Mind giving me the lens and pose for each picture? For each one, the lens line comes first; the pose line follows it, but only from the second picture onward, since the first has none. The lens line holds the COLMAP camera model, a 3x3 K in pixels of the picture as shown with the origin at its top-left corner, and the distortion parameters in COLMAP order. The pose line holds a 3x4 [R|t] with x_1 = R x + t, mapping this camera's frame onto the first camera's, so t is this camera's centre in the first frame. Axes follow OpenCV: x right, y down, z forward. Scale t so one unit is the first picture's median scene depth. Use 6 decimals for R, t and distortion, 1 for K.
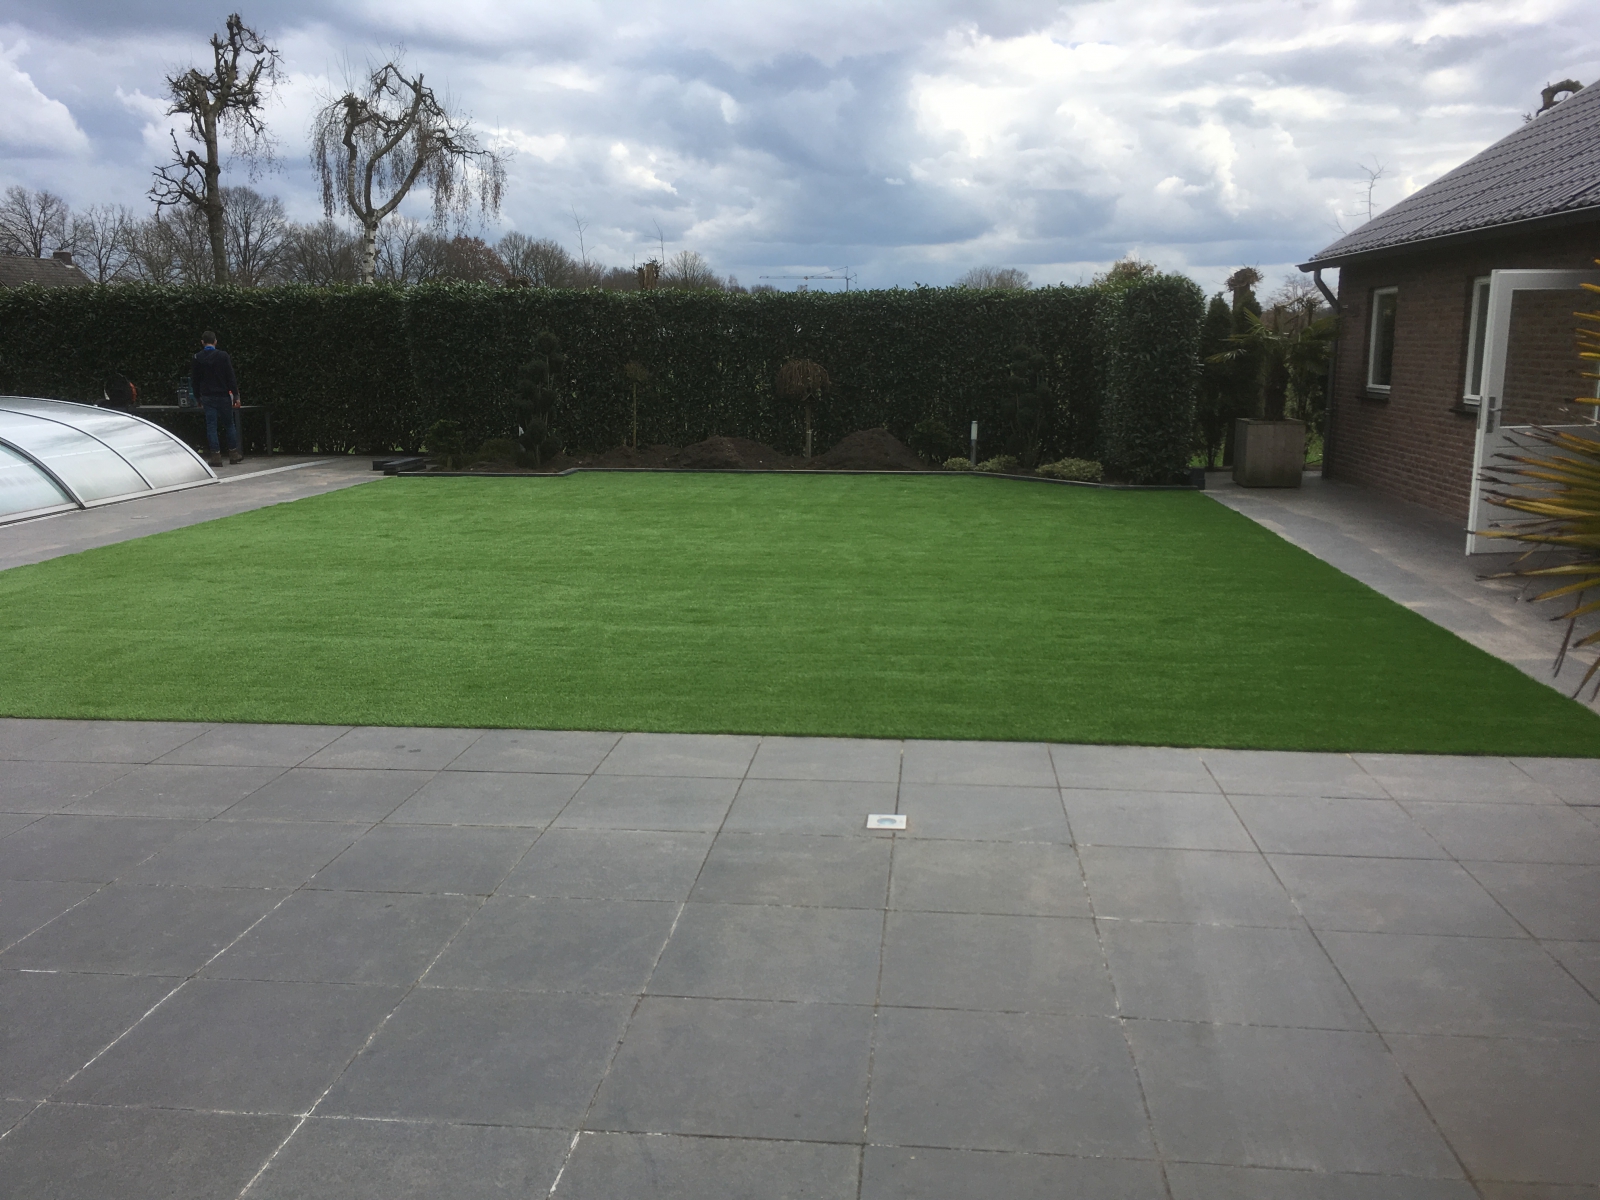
lens RADIAL K [[1335.7, 0, 791.5], [0, 1335.7, 591.4], [0, 0, 1]] dist [0.003556, -0.032488]
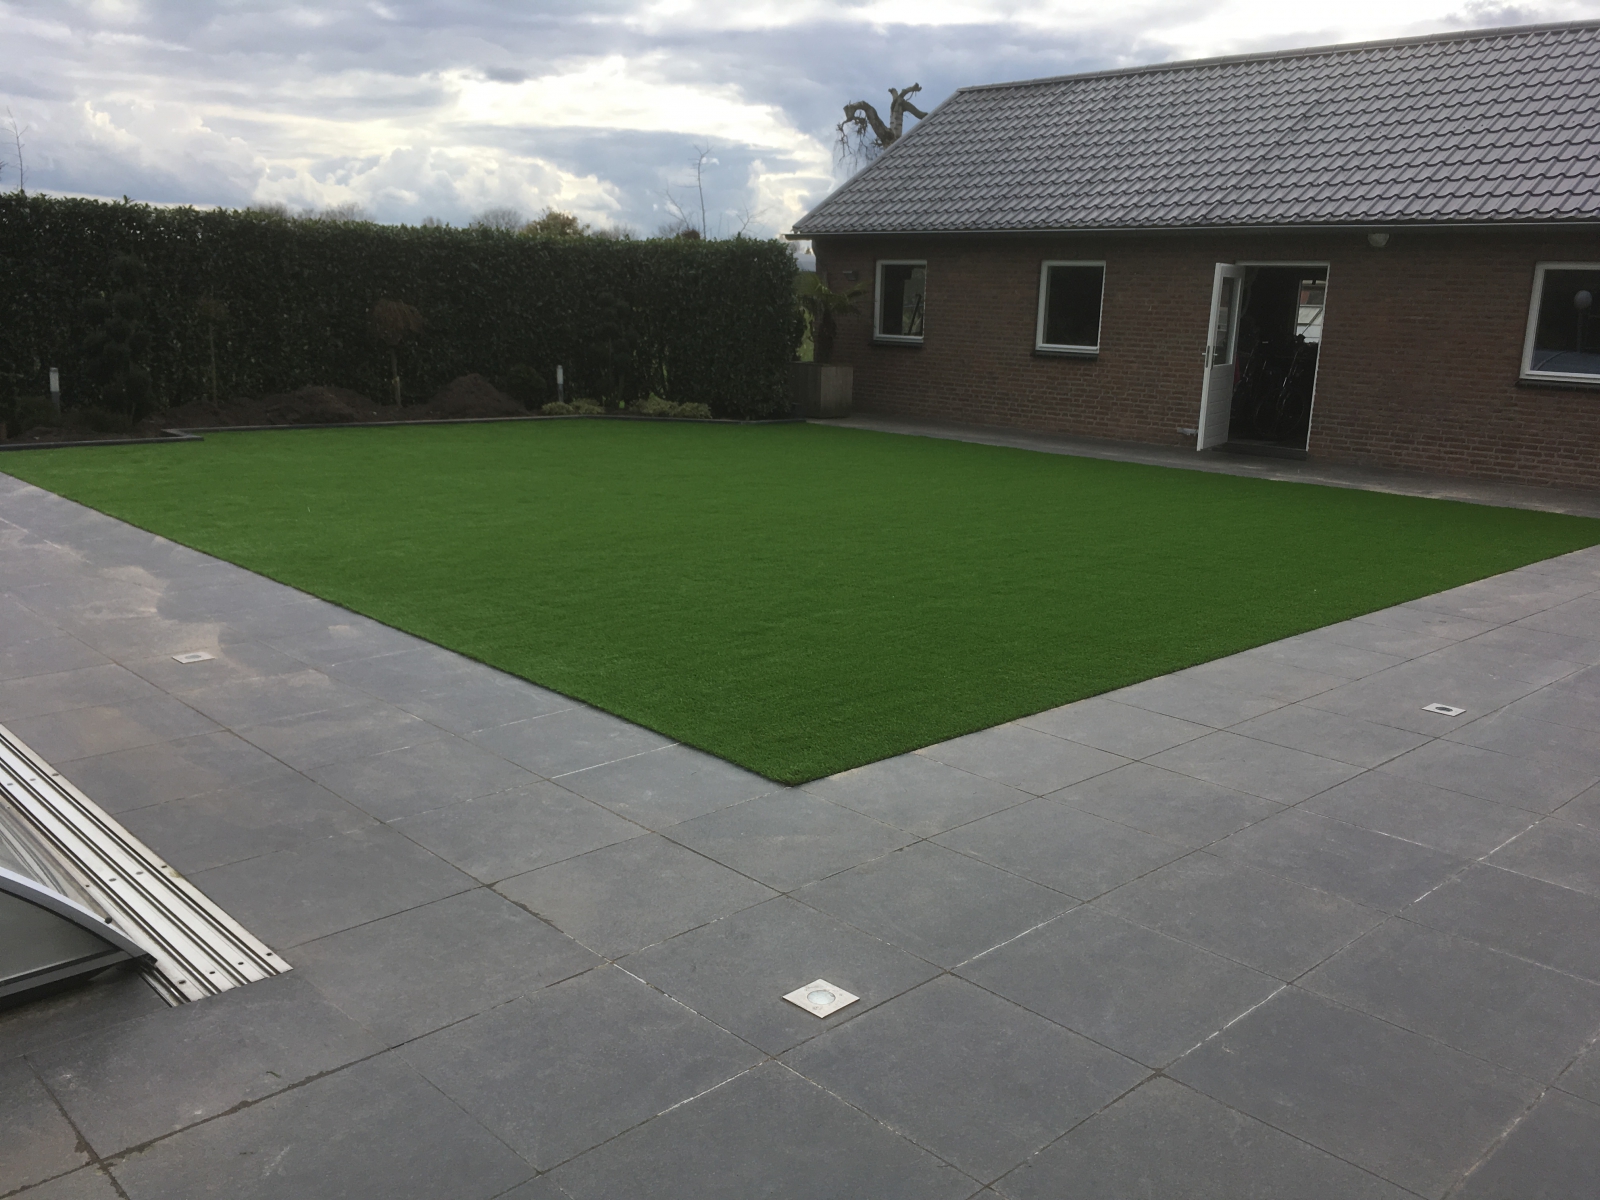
lens RADIAL K [[1335.7, 0, 800.7], [0, 1335.7, 597.0], [0, 0, 1]] dist [0.003556, -0.032488]
pose [[0.623622, -0.143549, 0.768433, -0.550447], [0.104648, 0.989478, 0.099915, -0.034741], [-0.774690, 0.018106, 0.632082, 0.212197]]
